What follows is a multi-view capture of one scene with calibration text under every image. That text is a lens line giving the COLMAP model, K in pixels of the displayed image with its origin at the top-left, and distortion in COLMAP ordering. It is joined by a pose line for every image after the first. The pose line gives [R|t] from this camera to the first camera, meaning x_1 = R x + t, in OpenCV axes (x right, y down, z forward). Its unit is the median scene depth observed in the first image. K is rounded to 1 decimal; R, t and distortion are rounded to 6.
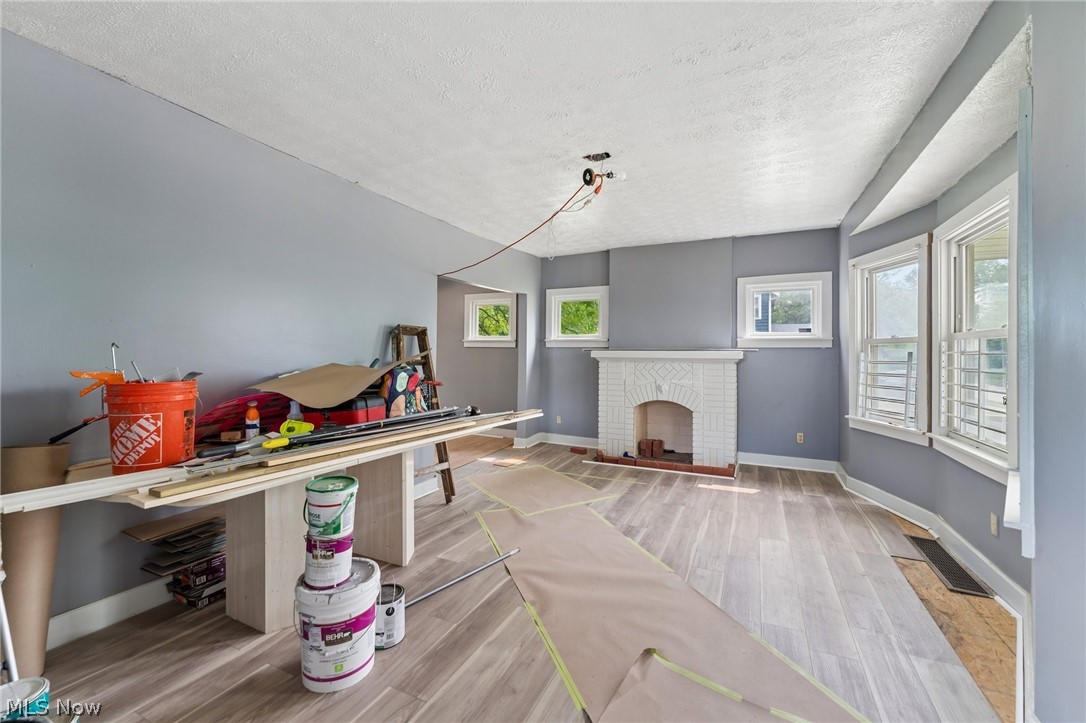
lens RADIAL K [[439.5, 0, 536.3], [0, 439.5, 354.4], [0, 0, 1]] dist [0.001815, -0.000177]
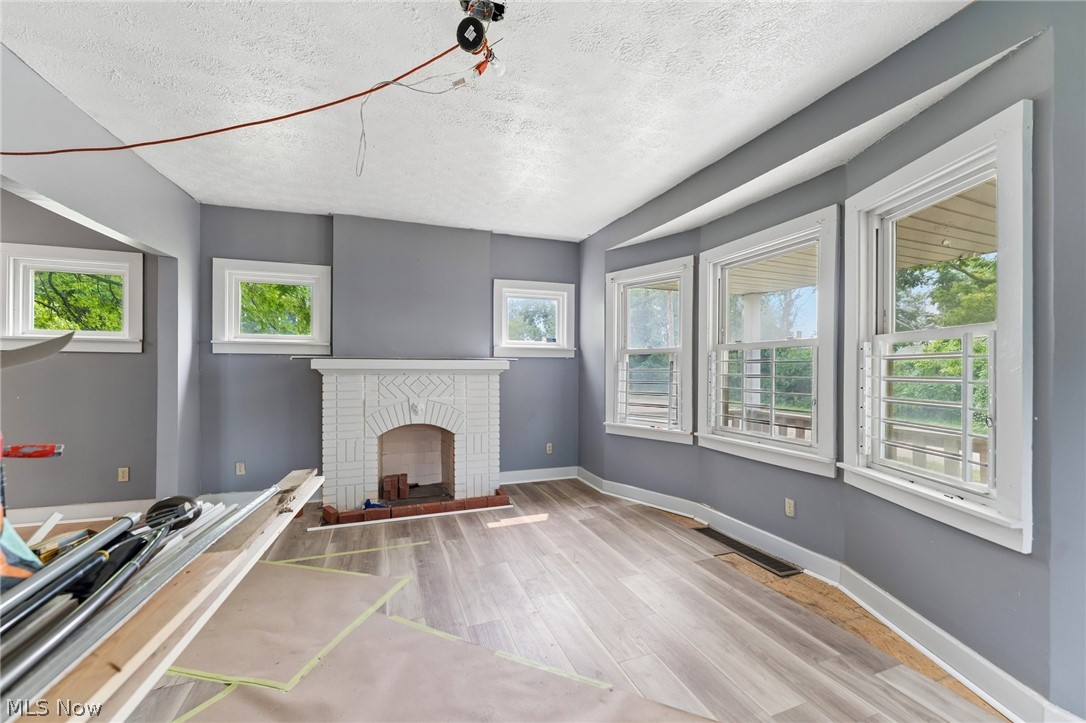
lens RADIAL K [[439.5, 0, 540.7], [0, 439.5, 369.4], [0, 0, 1]] dist [0.001815, -0.000177]
pose [[0.696638, -0.007670, 0.717382, -0.126477], [0.003799, 0.999968, 0.007003, 0.004359], [-0.717413, -0.002153, 0.696645, 0.326203]]
